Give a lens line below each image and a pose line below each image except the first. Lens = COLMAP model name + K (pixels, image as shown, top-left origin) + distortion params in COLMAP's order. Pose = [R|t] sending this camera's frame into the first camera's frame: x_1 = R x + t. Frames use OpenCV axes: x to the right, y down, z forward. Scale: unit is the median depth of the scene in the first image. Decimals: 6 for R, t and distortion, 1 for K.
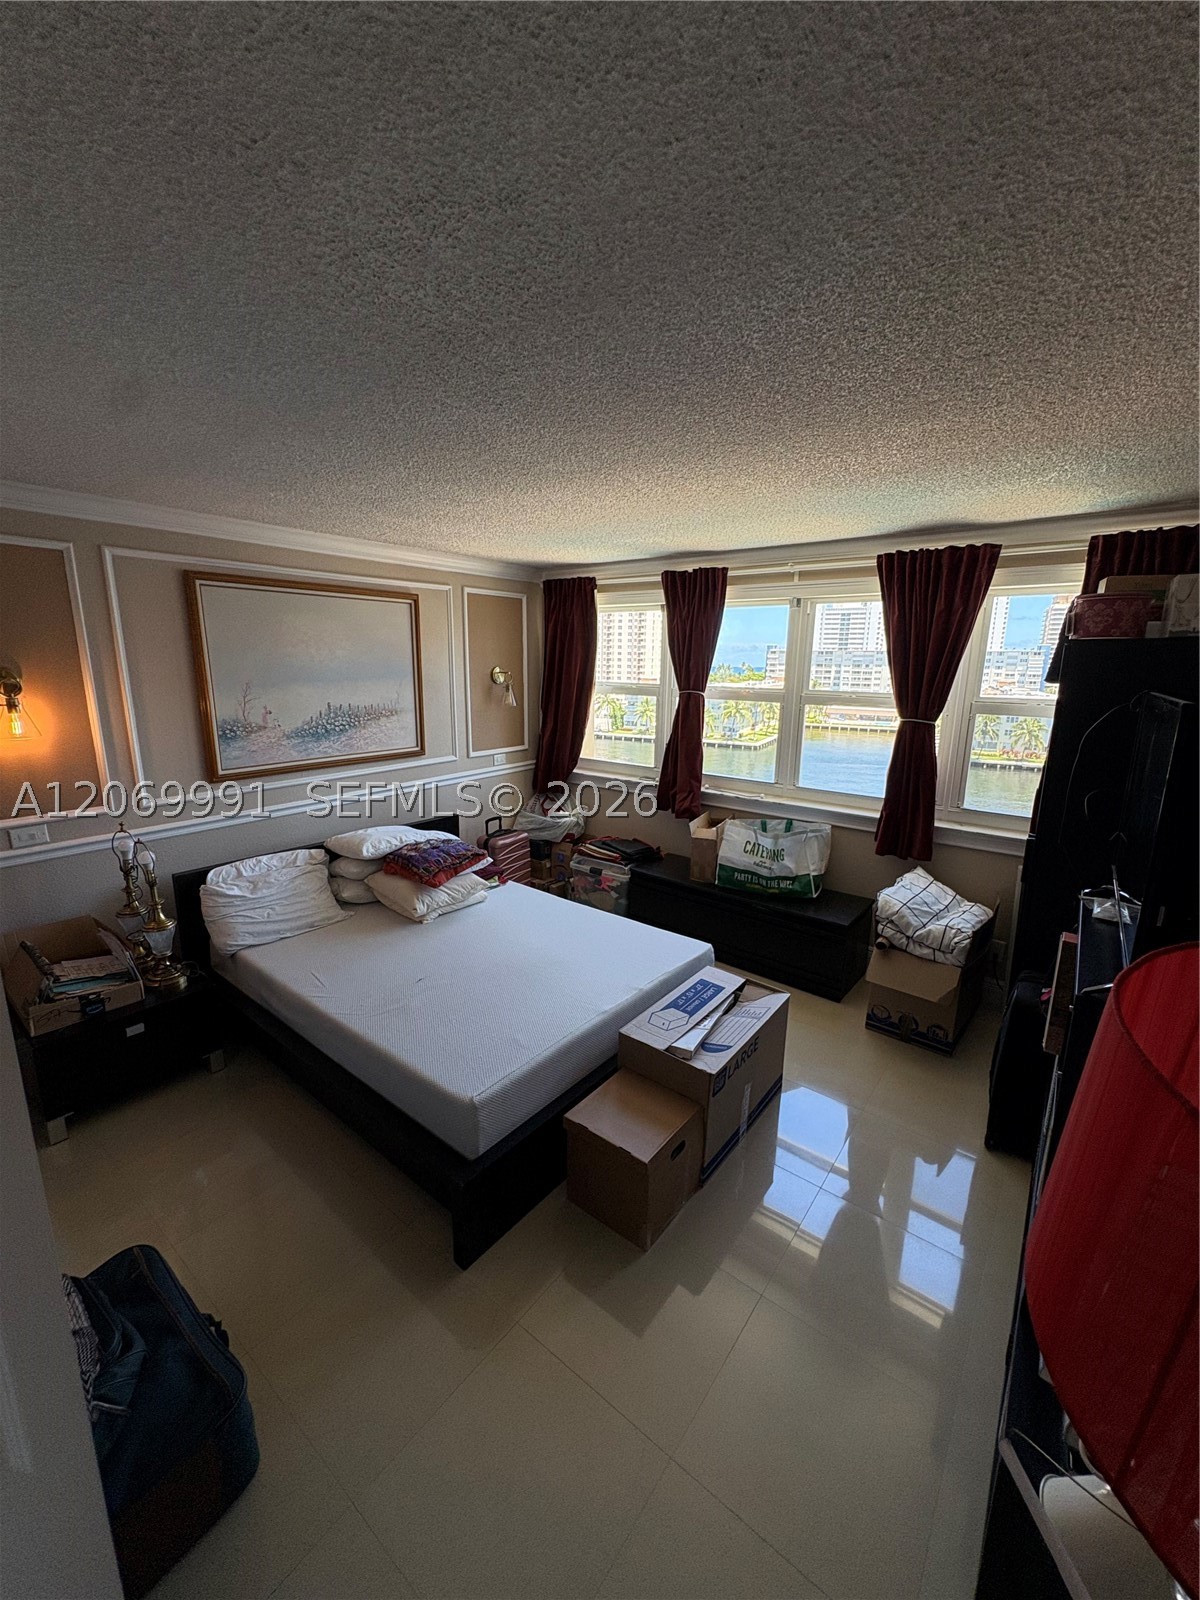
lens RADIAL K [[642.1, 0, 595.4], [0, 642.1, 804.6], [0, 0, 1]] dist [-0.000837, -0.000039]
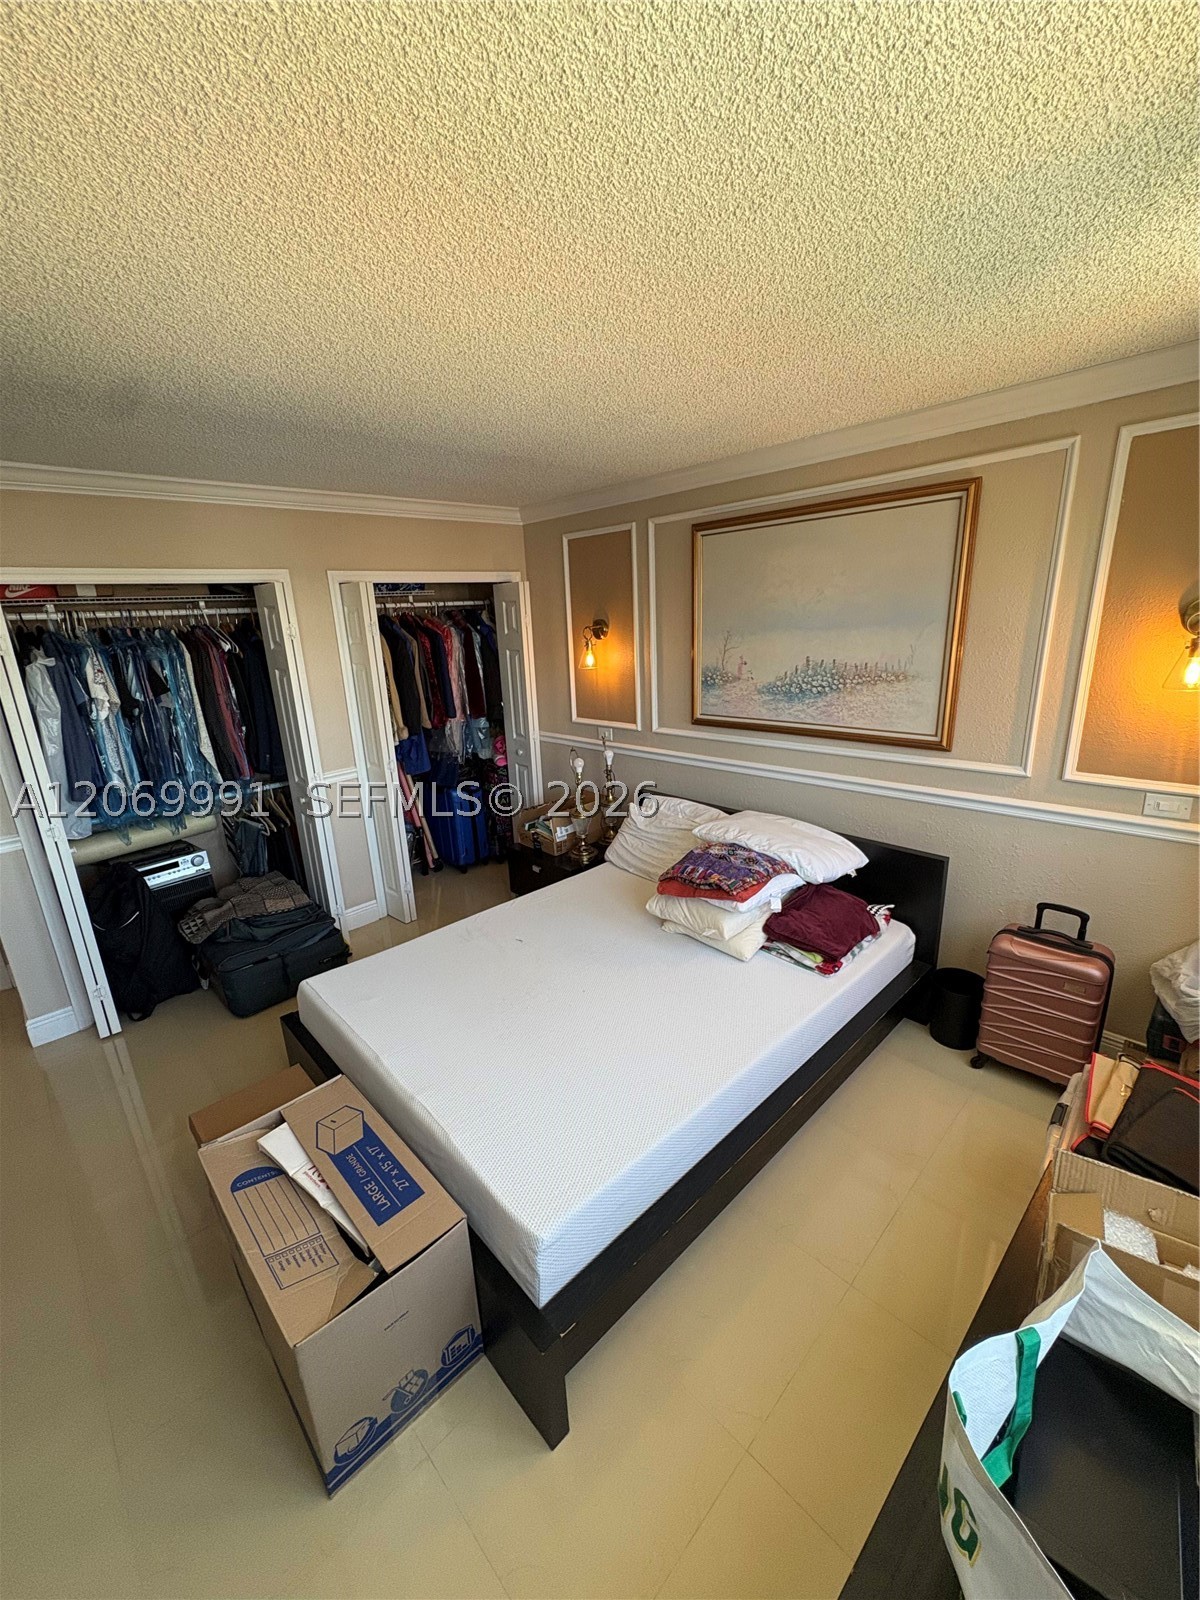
lens RADIAL K [[642.1, 0, 597.8], [0, 642.1, 797.2], [0, 0, 1]] dist [-0.000837, -0.000039]
pose [[-0.141420, 0.267289, -0.953182, 0.438305], [-0.172451, 0.941486, 0.289595, -0.179896], [0.974813, 0.205332, -0.087050, 0.846342]]
